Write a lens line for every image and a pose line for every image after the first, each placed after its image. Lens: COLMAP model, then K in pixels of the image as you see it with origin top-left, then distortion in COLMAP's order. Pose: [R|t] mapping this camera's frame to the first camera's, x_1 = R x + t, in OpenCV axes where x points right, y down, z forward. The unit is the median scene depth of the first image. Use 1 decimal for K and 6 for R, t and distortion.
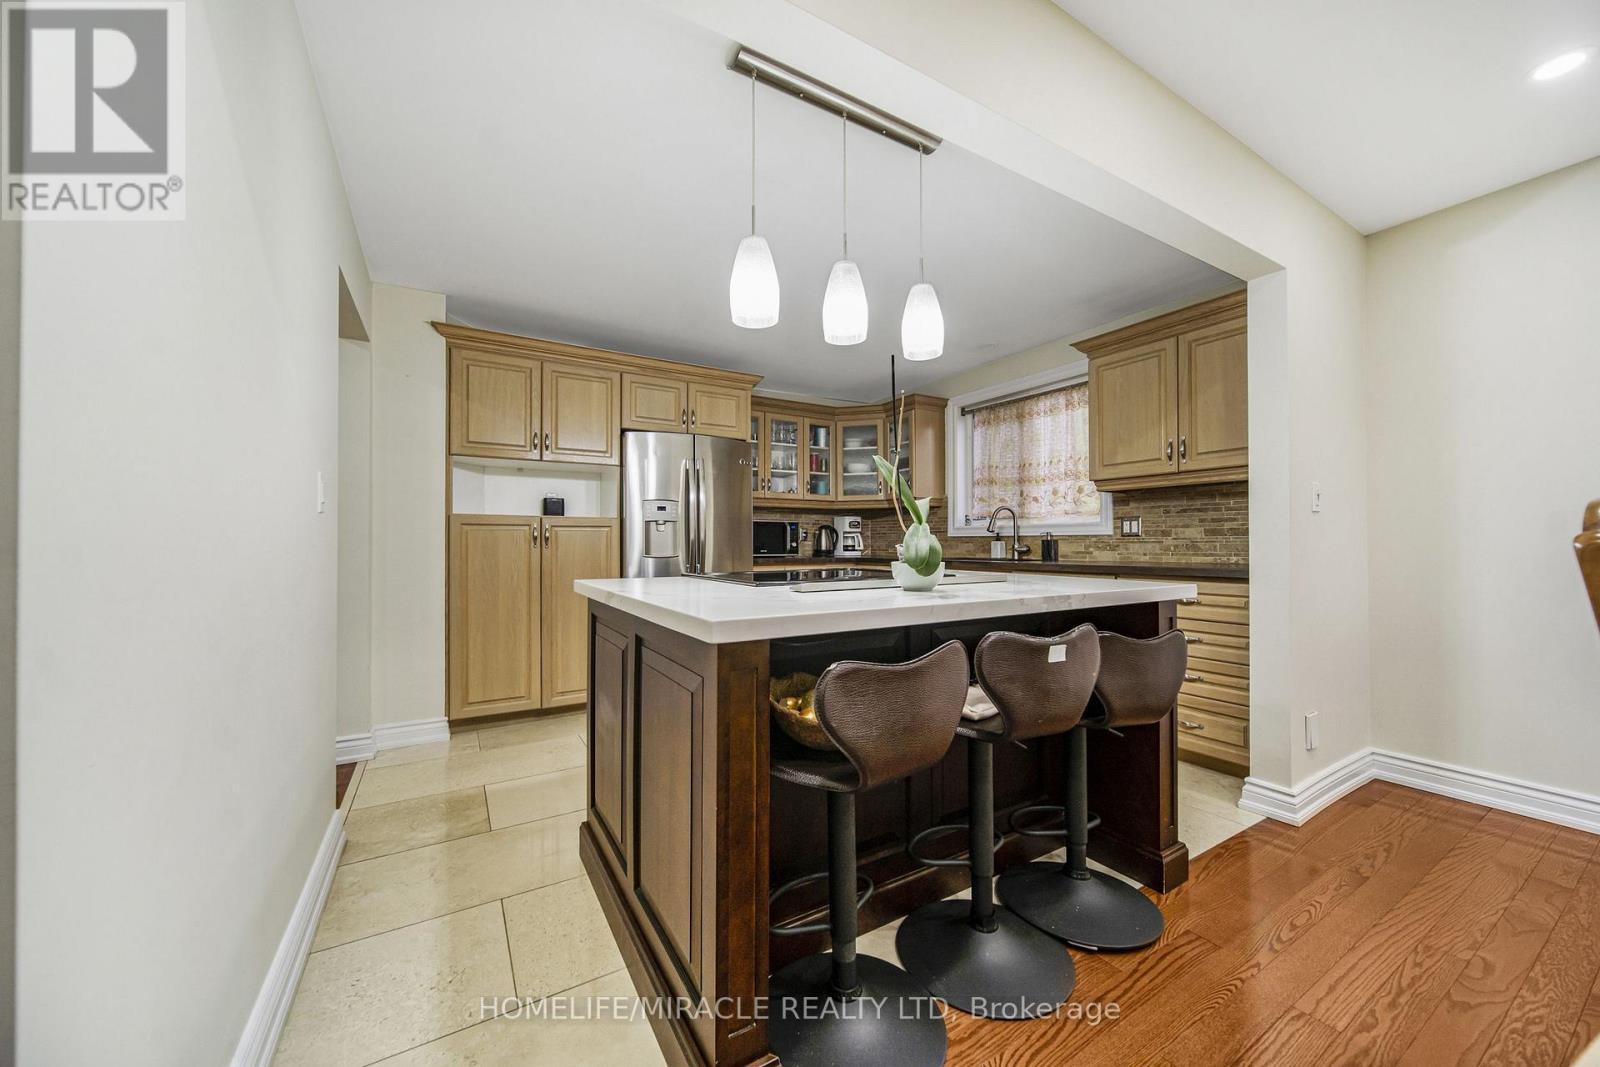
lens RADIAL K [[575.9, 0, 800.0], [0, 575.9, 533.5], [0, 0, 1]] dist [-0.001284, -0.000056]
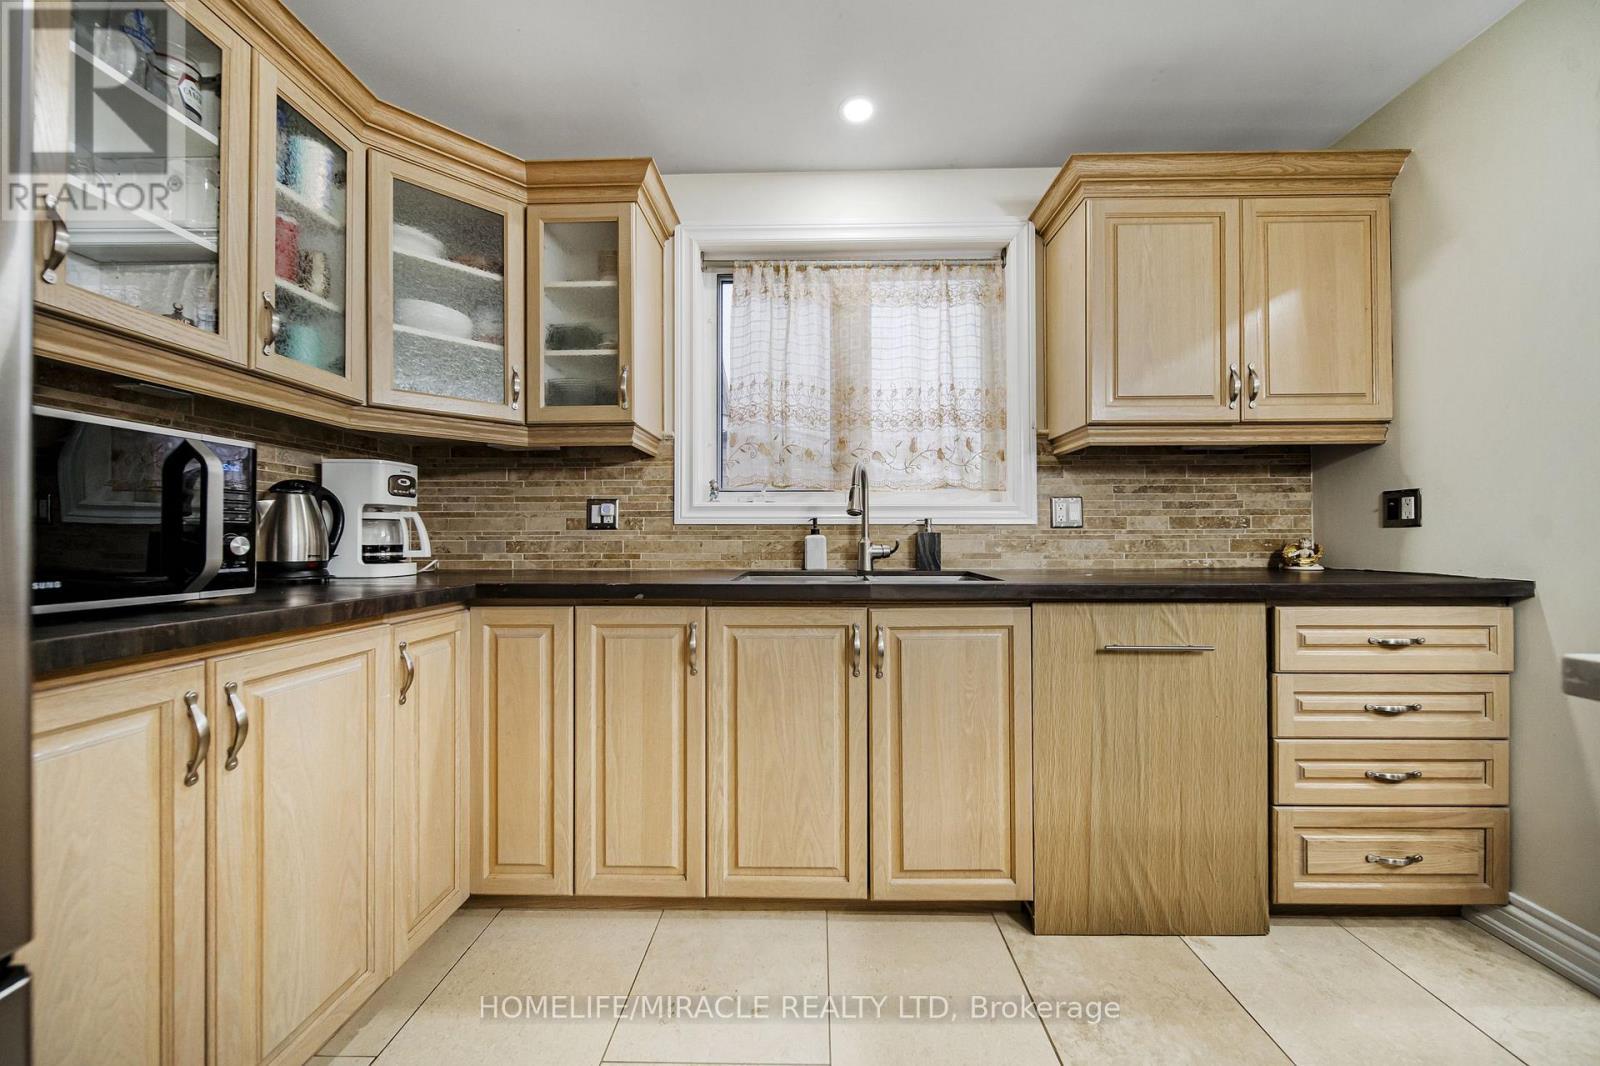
lens RADIAL K [[588.9, 0, 785.9], [0, 588.9, 529.2], [0, 0, 1]] dist [-0.002400, -0.000207]
pose [[0.551632, 0.013267, 0.833982, -0.088940], [-0.013695, 0.999883, -0.006848, 0.012388], [-0.833975, -0.007643, 0.551749, 0.750328]]
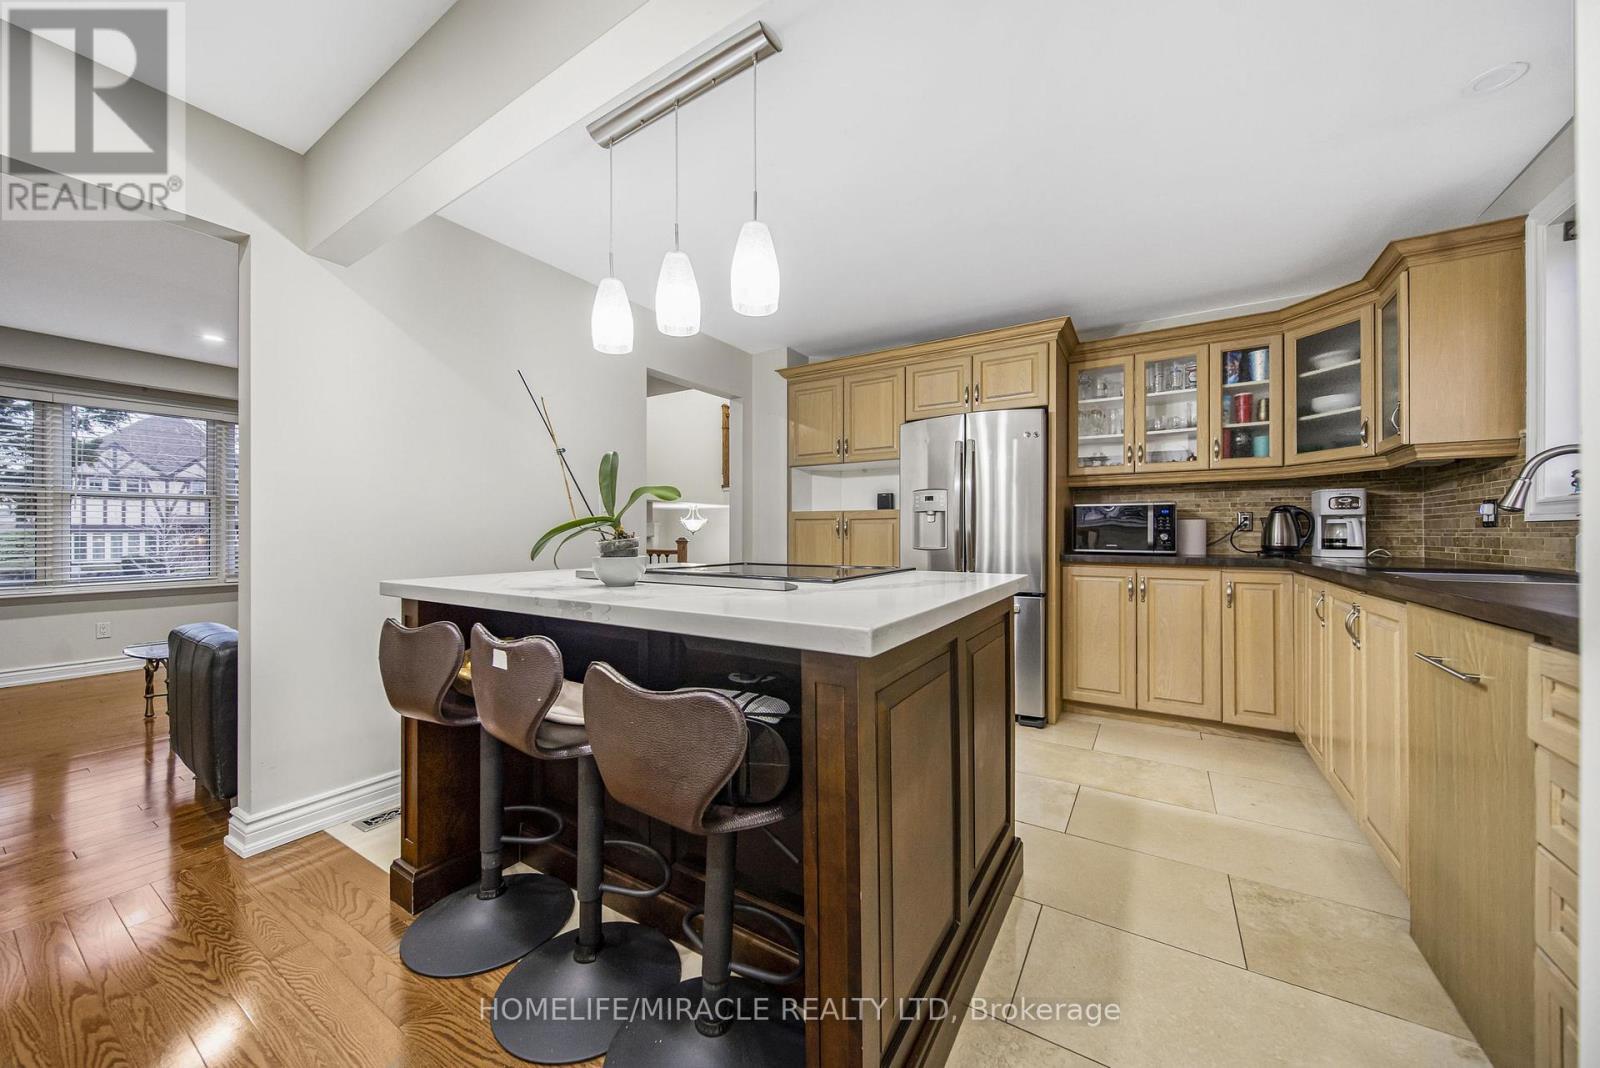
lens RADIAL K [[577.0, 0, 812.3], [0, 577.0, 524.0], [0, 0, 1]] dist [-0.002815, -0.000187]
pose [[0.456782, -0.009387, -0.889529, 0.439493], [0.017569, 0.999844, -0.001530, -0.003201], [0.889405, -0.014929, 0.456876, 0.333368]]
